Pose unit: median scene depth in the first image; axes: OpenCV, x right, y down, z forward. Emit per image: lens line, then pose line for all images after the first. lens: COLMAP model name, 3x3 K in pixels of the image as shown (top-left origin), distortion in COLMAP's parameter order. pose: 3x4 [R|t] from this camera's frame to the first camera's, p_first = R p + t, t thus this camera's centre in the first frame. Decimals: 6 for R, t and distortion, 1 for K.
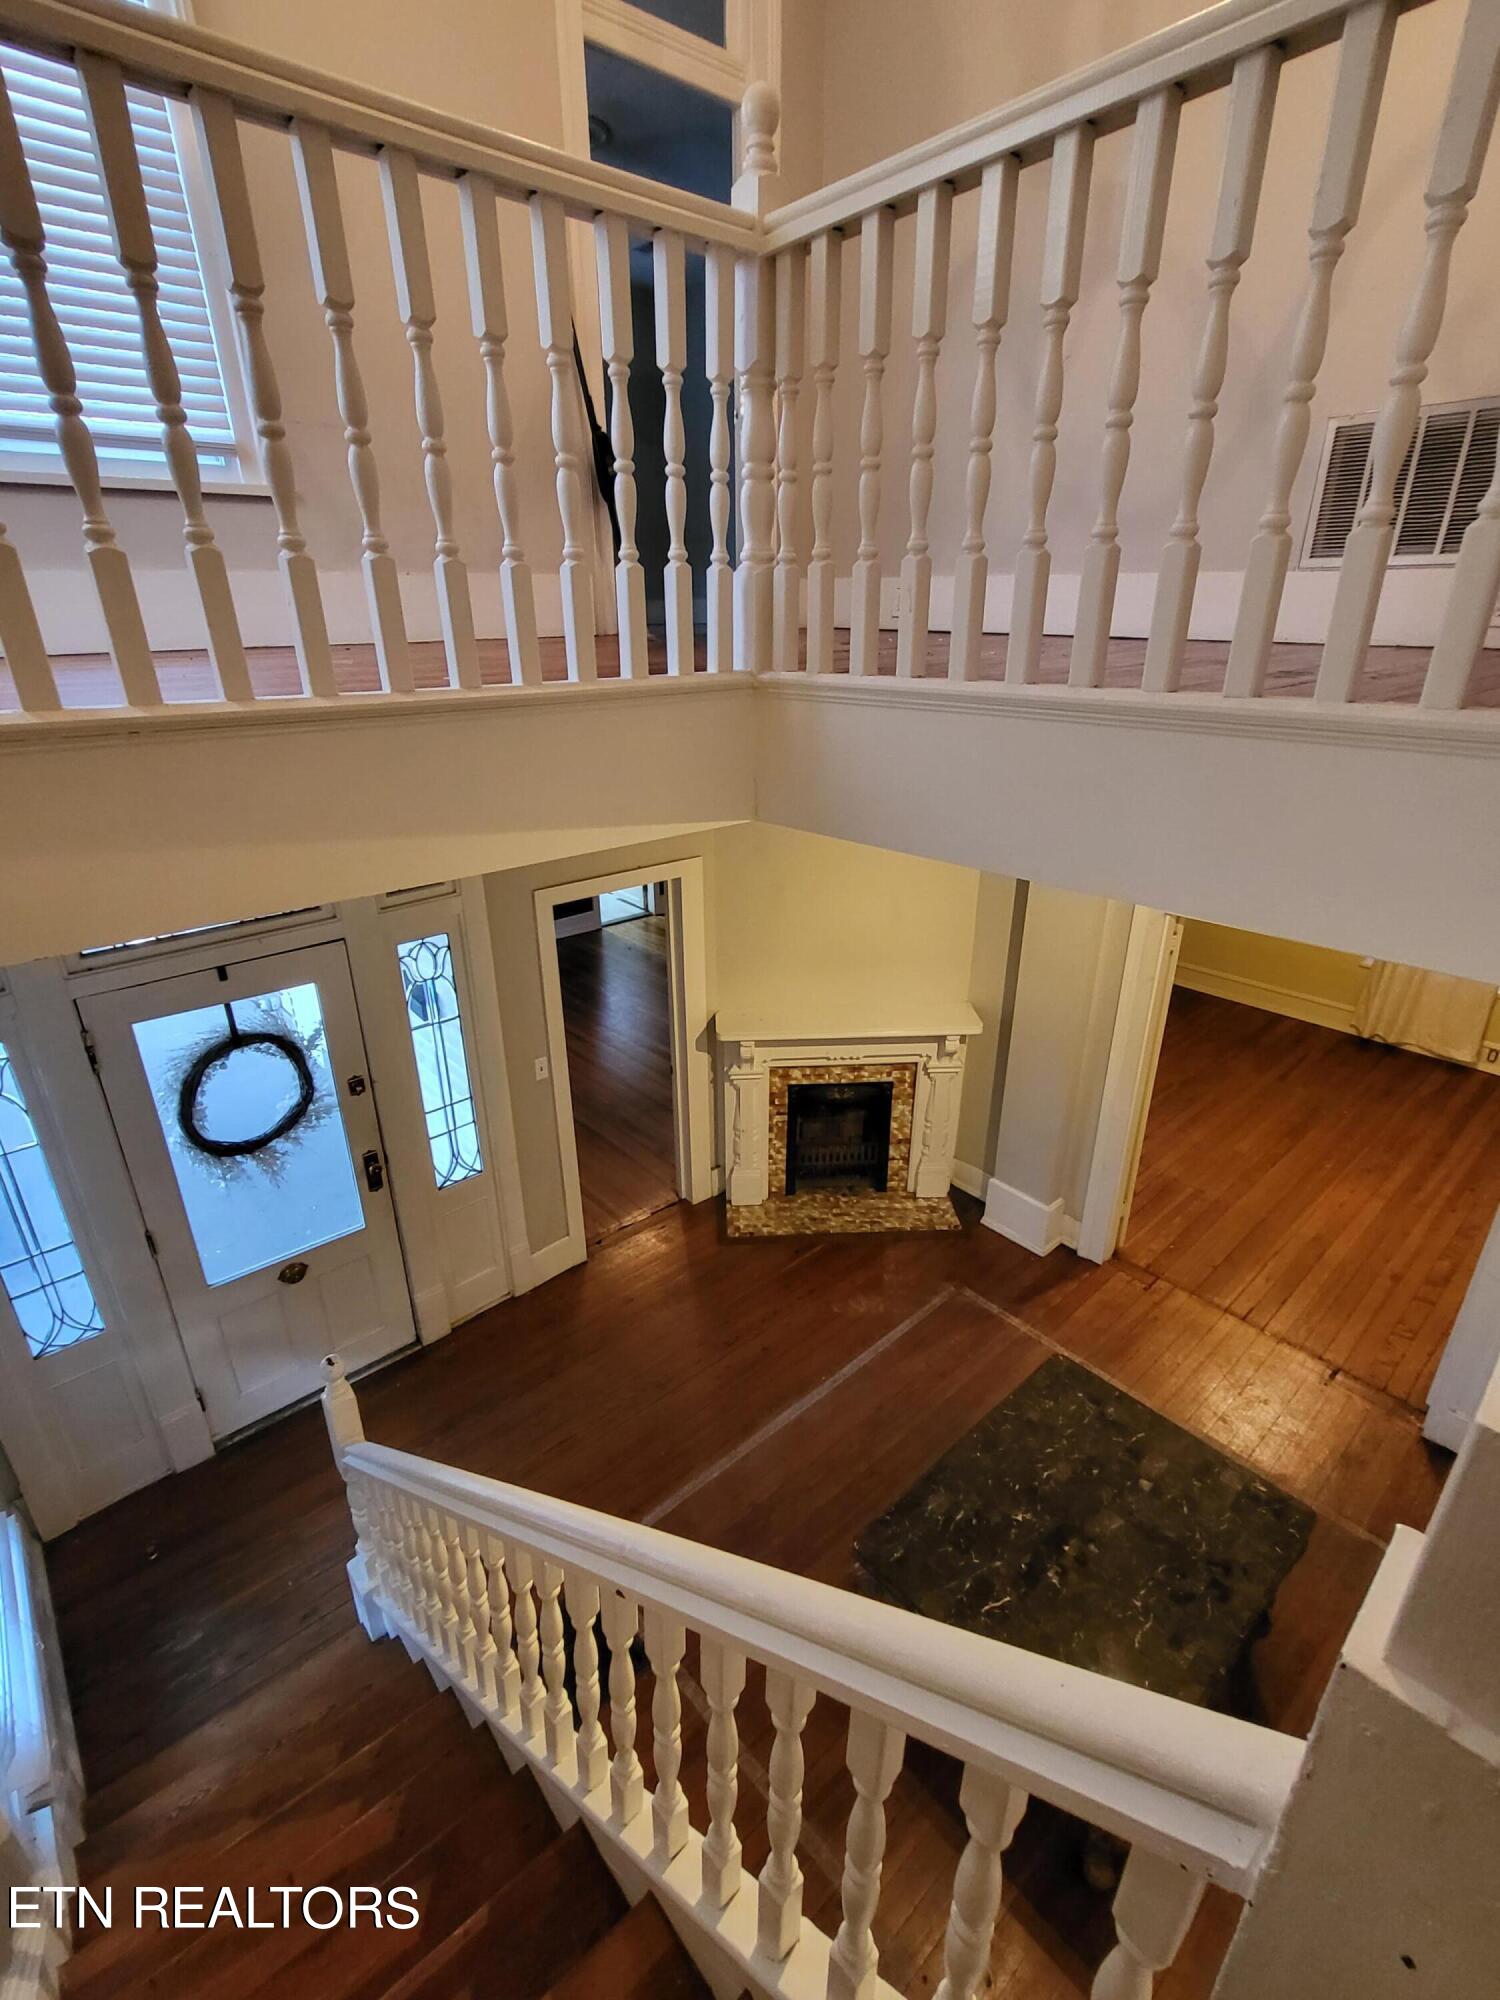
lens RADIAL K [[914.9, 0, 736.1], [0, 914.9, 1002.5], [0, 0, 1]] dist [-0.000889, -0.001039]
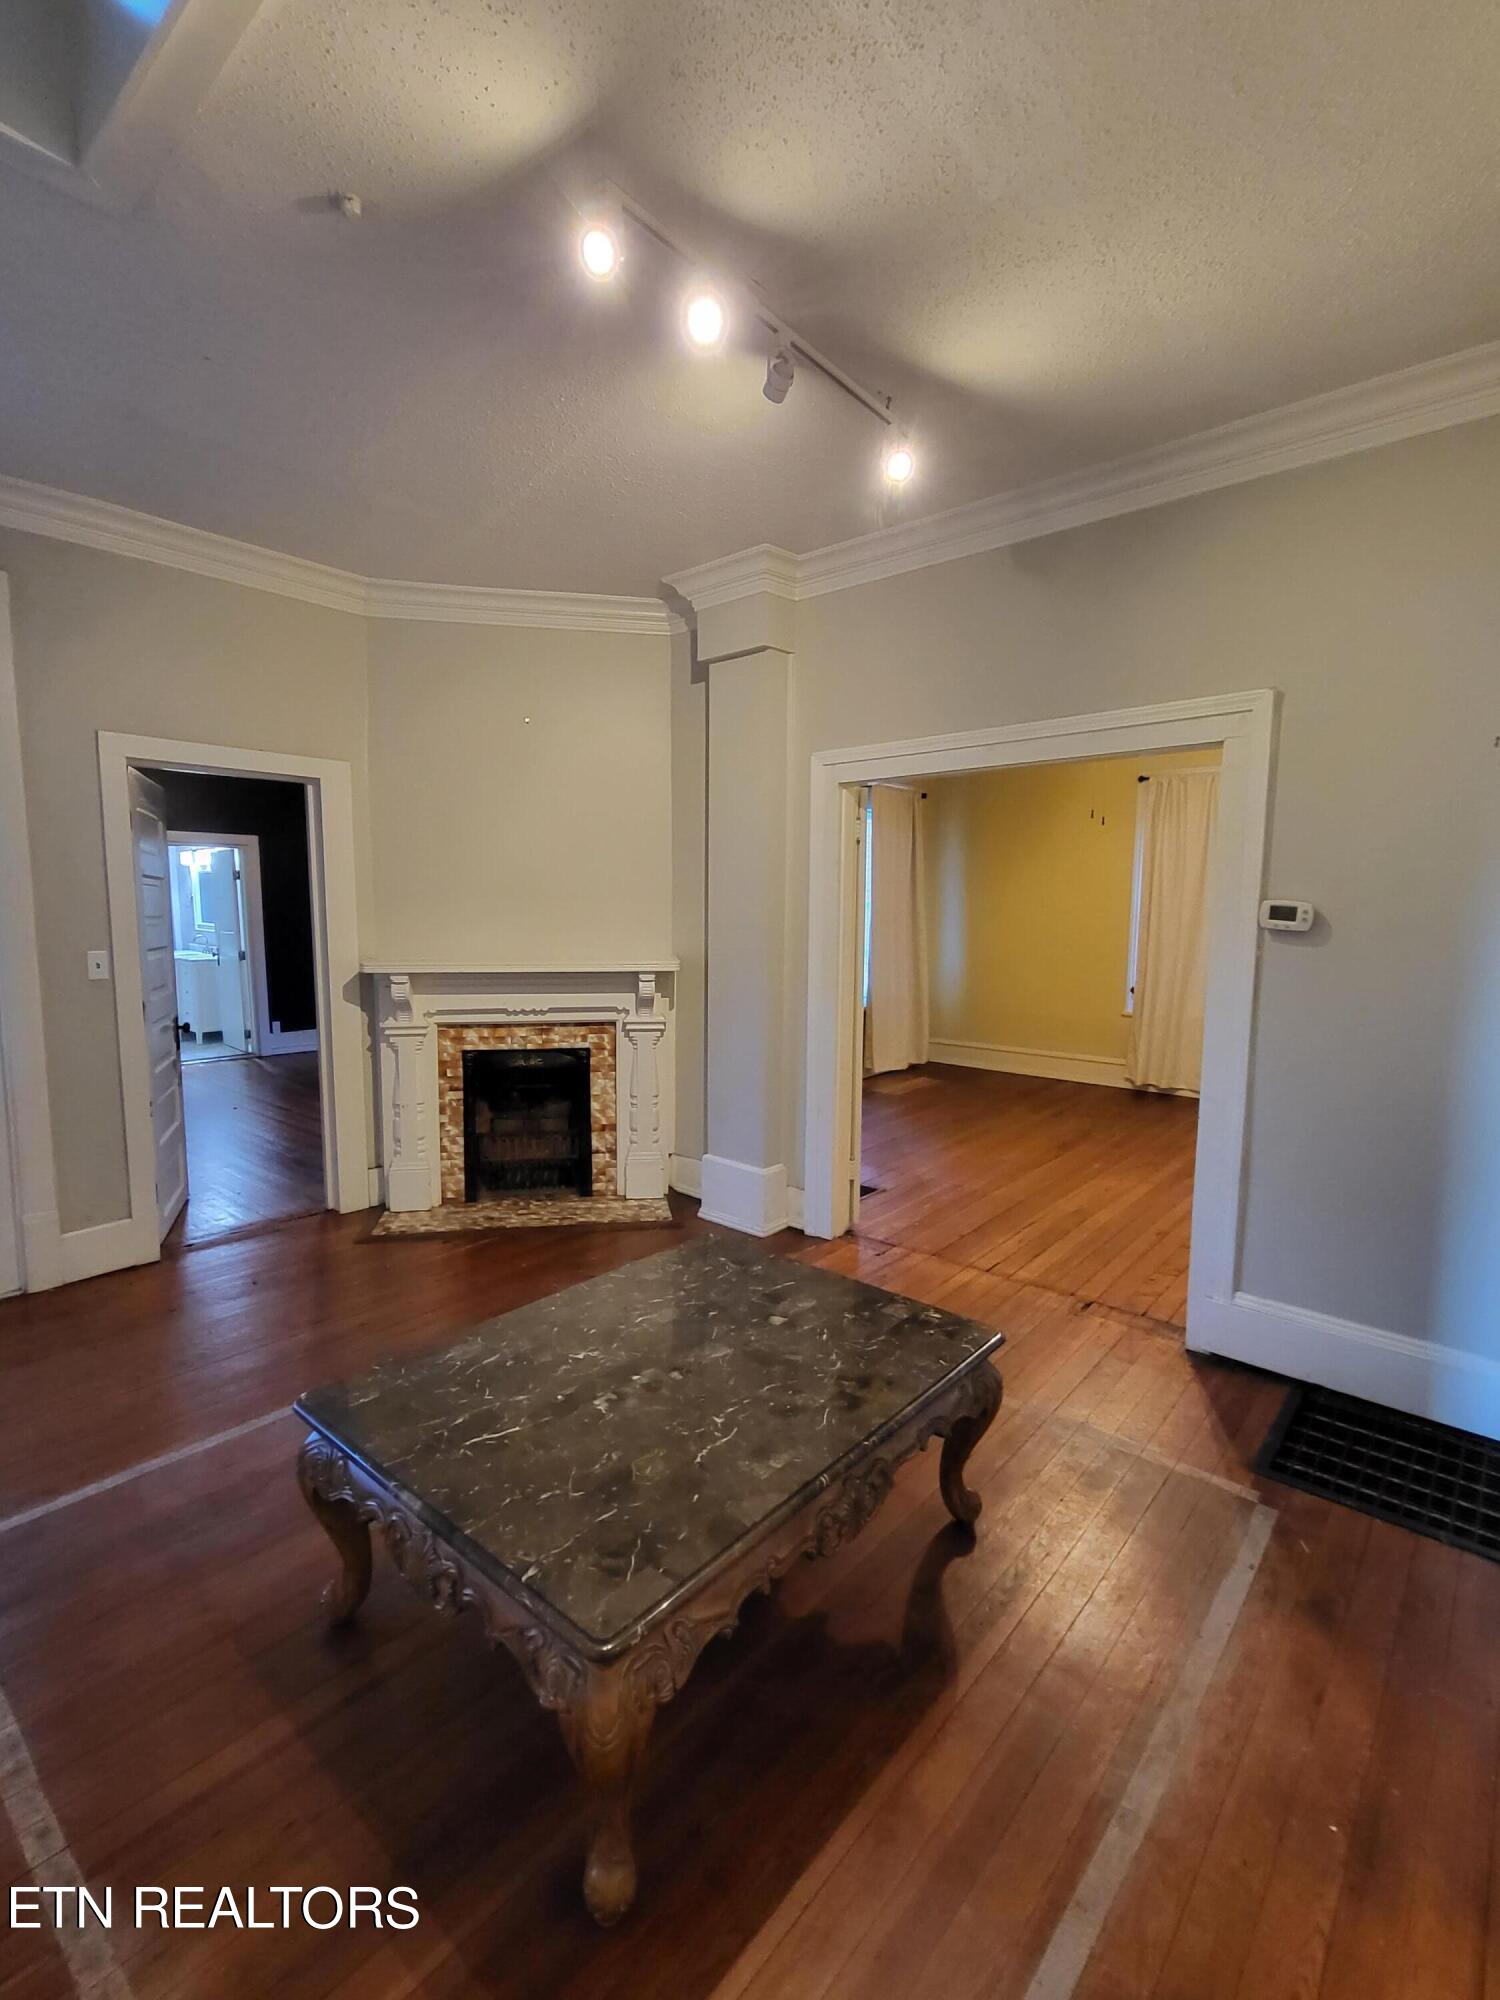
lens RADIAL K [[914.9, 0, 736.1], [0, 914.9, 1002.5], [0, 0, 1]] dist [-0.000889, -0.001039]
pose [[0.991089, 0.000318, 0.133203, 0.194001], [0.038267, 0.957162, -0.287014, 0.297785], [-0.127588, 0.289554, 0.948620, 0.158957]]
